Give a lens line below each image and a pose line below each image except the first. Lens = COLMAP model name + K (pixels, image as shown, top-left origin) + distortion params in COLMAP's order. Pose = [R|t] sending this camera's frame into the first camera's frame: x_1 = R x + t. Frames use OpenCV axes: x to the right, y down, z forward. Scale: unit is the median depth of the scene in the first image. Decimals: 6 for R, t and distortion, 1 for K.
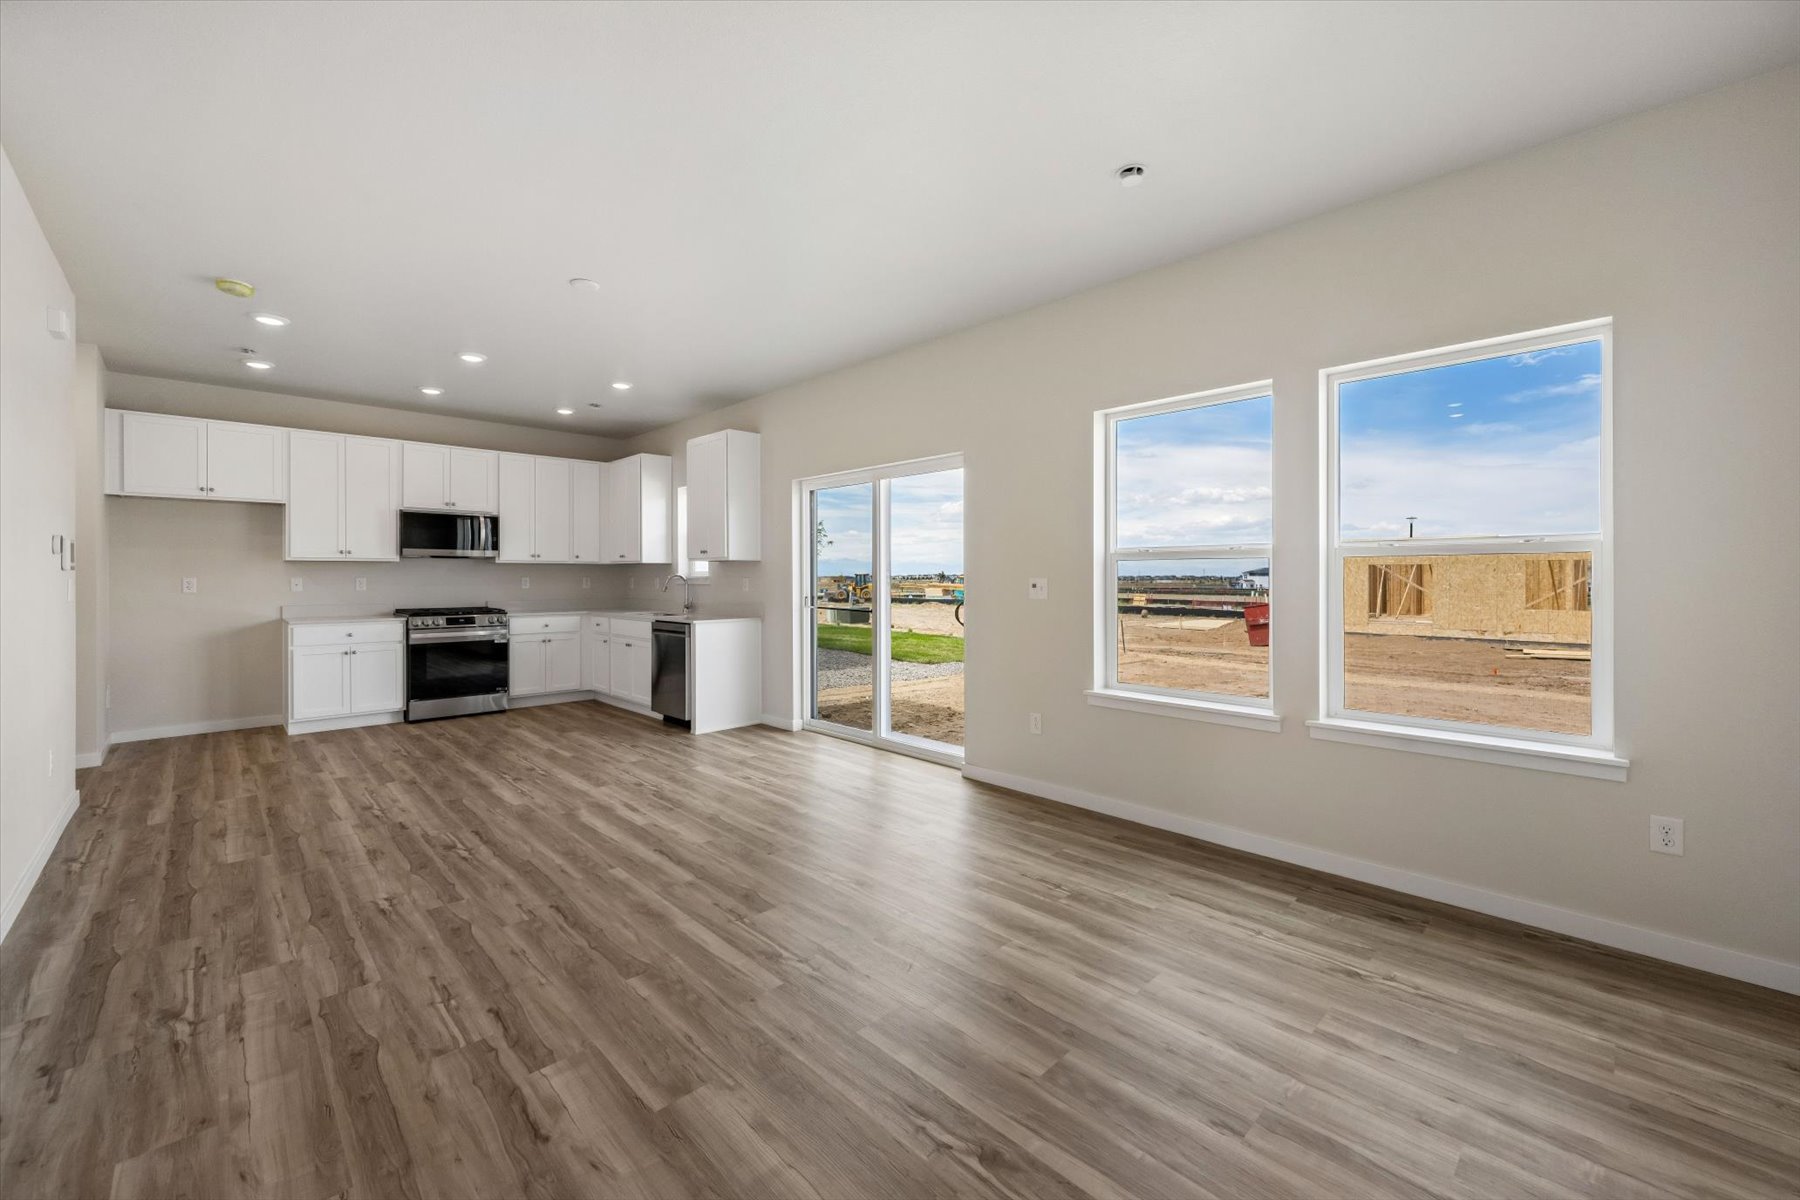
lens RADIAL K [[717.9, 0, 902.7], [0, 717.9, 590.9], [0, 0, 1]] dist [-0.000991, -0.000107]
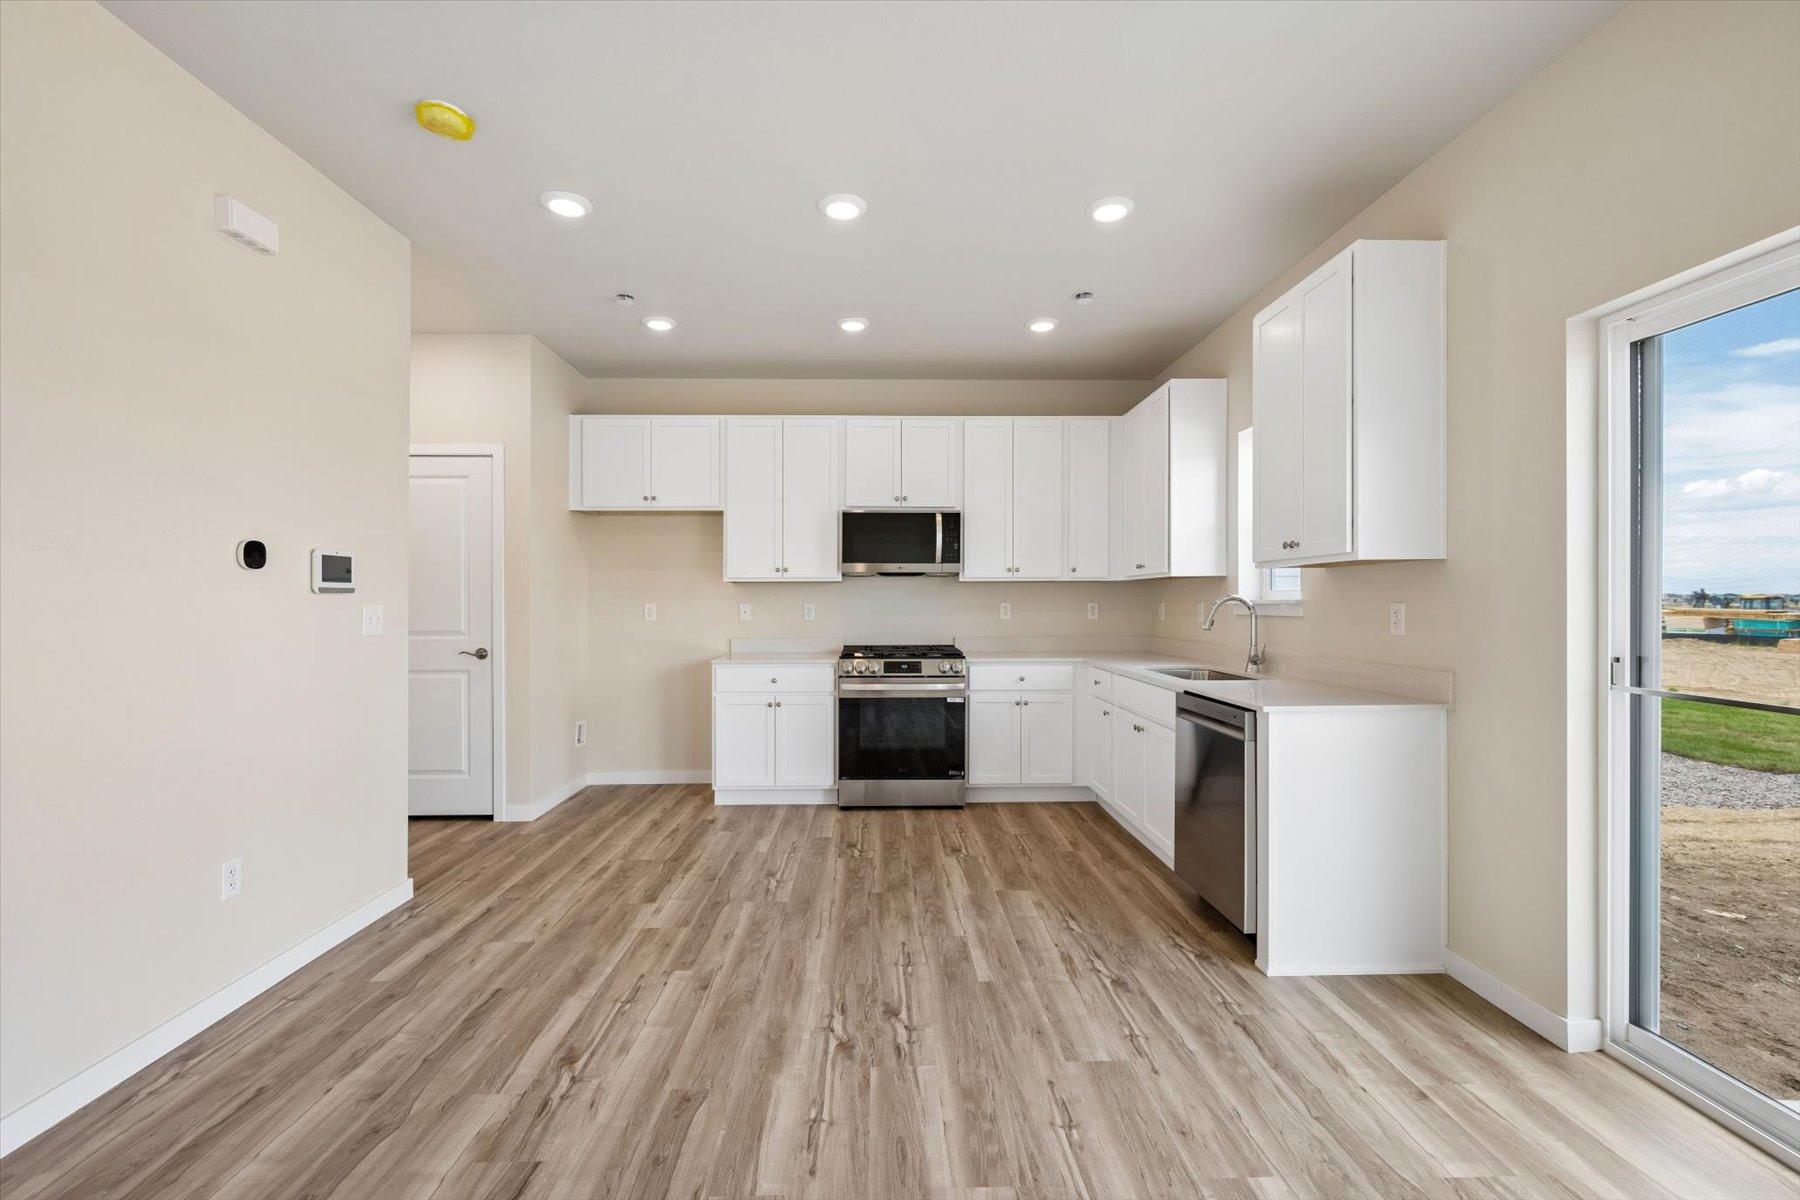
lens RADIAL K [[769.1, 0, 891.2], [0, 769.1, 599.8], [0, 0, 1]] dist [0.001968, 0.000369]
pose [[0.731202, -0.004669, -0.682145, -0.156705], [-0.009141, 0.999820, -0.016642, -0.011989], [0.682100, 0.018404, 0.731027, 0.569772]]
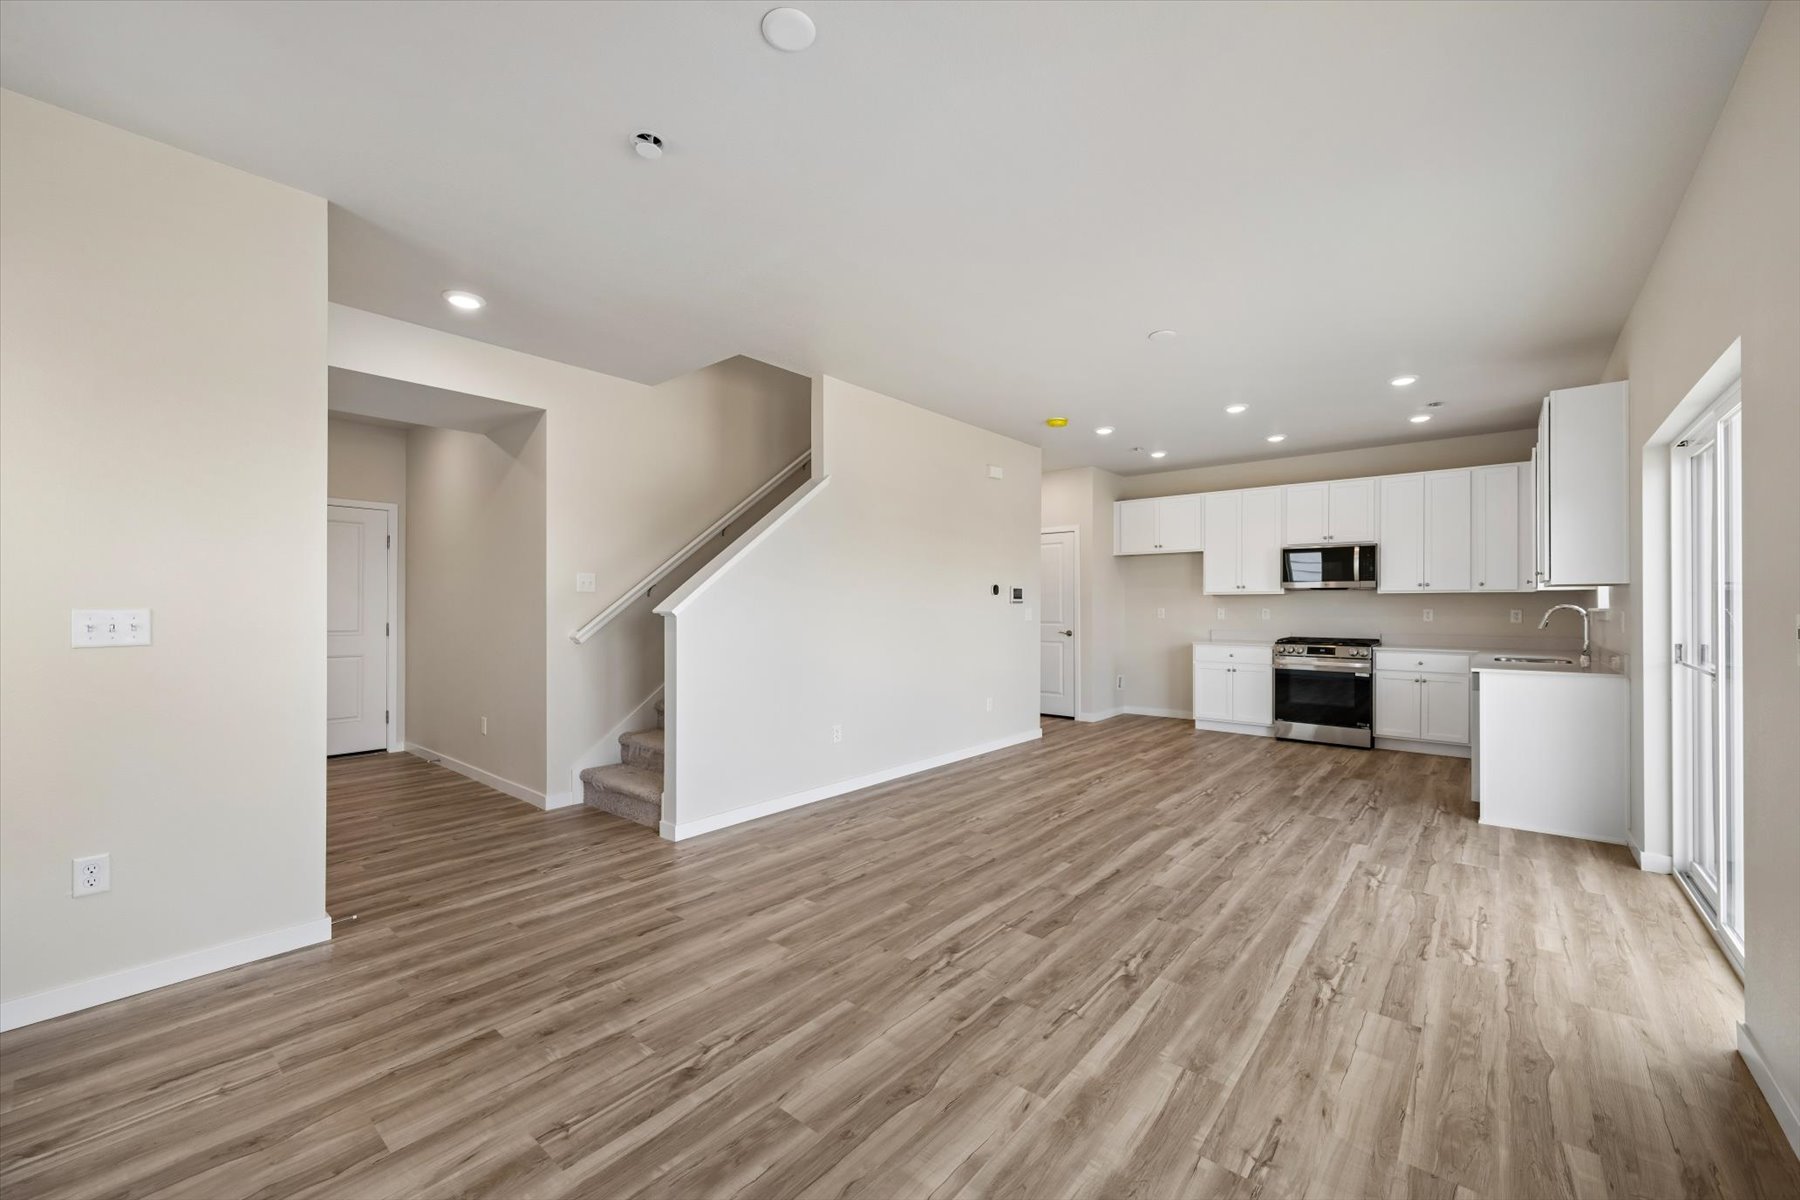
lens RADIAL K [[704.7, 0, 900.0], [0, 704.7, 600.0], [0, 0, 1]] dist [-0.000538, -0.000481]
pose [[0.097146, -0.009664, -0.995223, 0.417659], [-0.020178, 0.999728, -0.011677, -0.008935], [0.995066, 0.021216, 0.096925, 0.369182]]
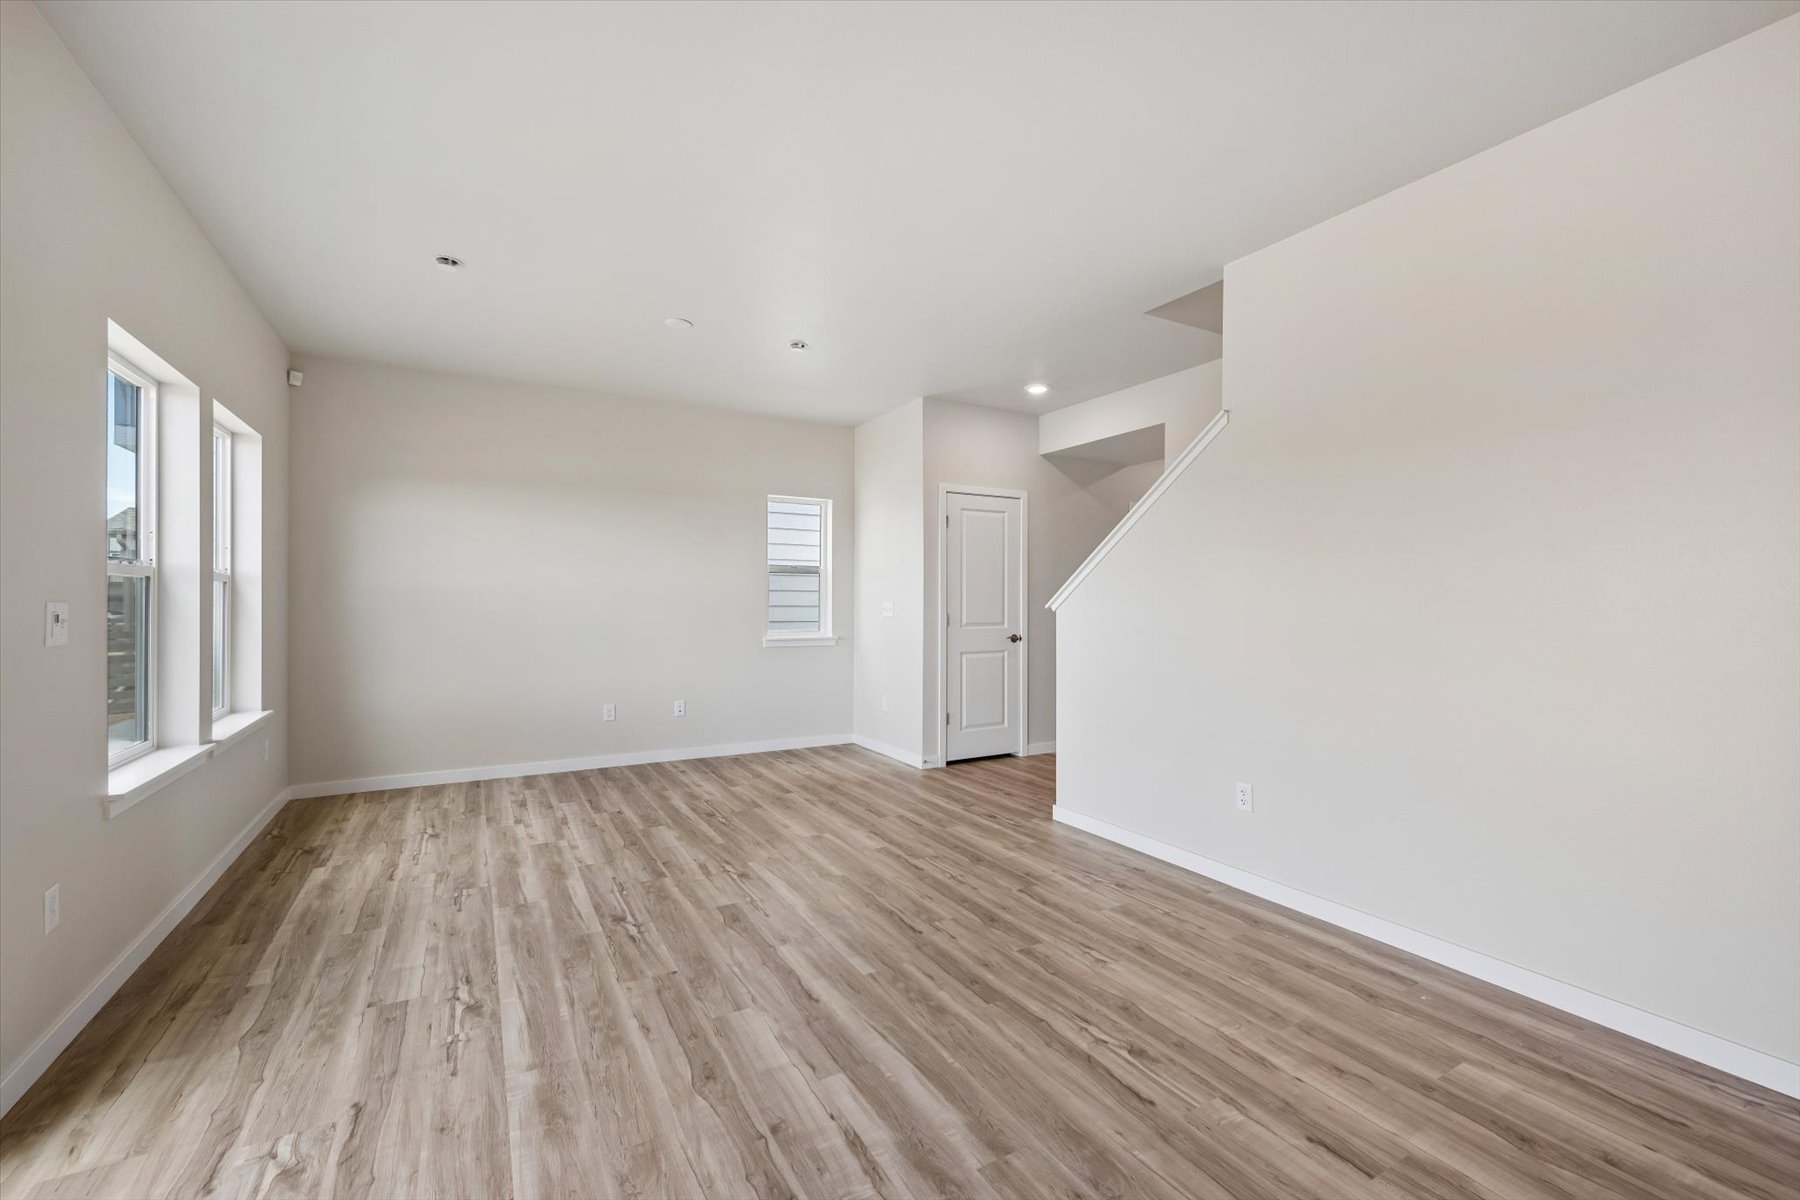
lens RADIAL K [[754.9, 0, 906.6], [0, 754.9, 625.1], [0, 0, 1]] dist [0.001799, 0.000102]
pose [[-0.969965, -0.011968, 0.242952, -0.383520], [0.000459, 0.998697, 0.051030, -0.021612], [-0.243246, 0.049609, -0.968695, 1.064531]]
